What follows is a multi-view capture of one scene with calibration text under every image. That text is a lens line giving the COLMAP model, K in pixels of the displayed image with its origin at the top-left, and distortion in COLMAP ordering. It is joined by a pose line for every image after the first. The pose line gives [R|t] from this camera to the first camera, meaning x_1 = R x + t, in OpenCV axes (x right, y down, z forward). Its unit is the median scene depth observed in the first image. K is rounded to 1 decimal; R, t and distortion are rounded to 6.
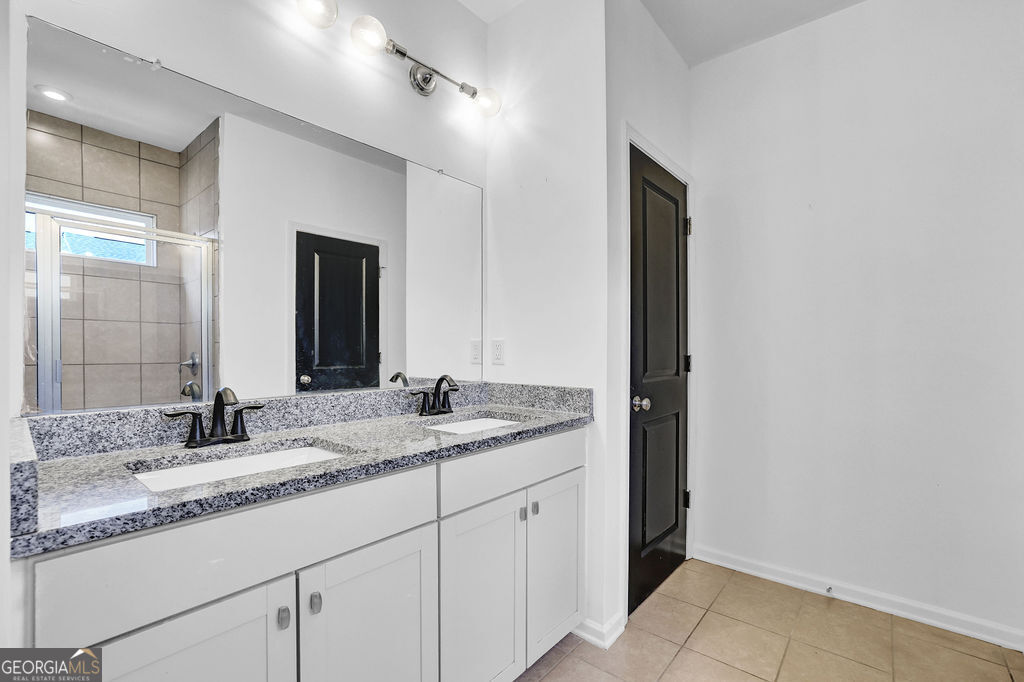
lens RADIAL K [[460.2, 0, 513.4], [0, 460.2, 349.9], [0, 0, 1]] dist [-0.015501, 0.000010]
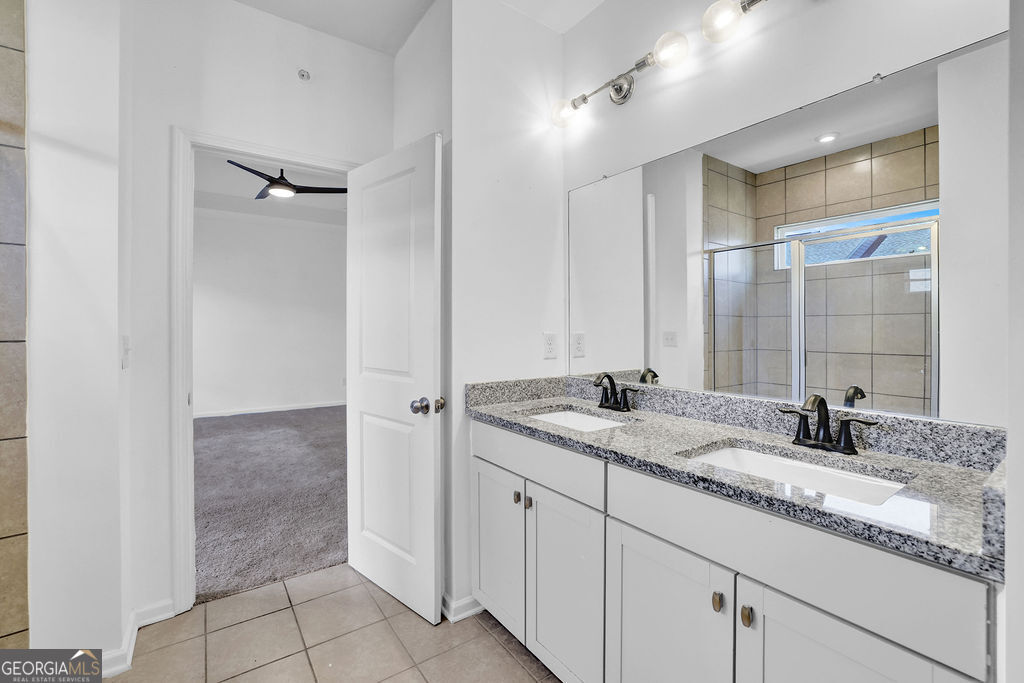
lens RADIAL K [[445.8, 0, 511.5], [0, 445.8, 356.8], [0, 0, 1]] dist [-0.045009, 0.016973]
pose [[-0.266134, 0.053409, -0.962455, 0.709605], [-0.002313, 0.998426, 0.056044, -0.042512], [0.963933, 0.017141, -0.265591, 0.868131]]
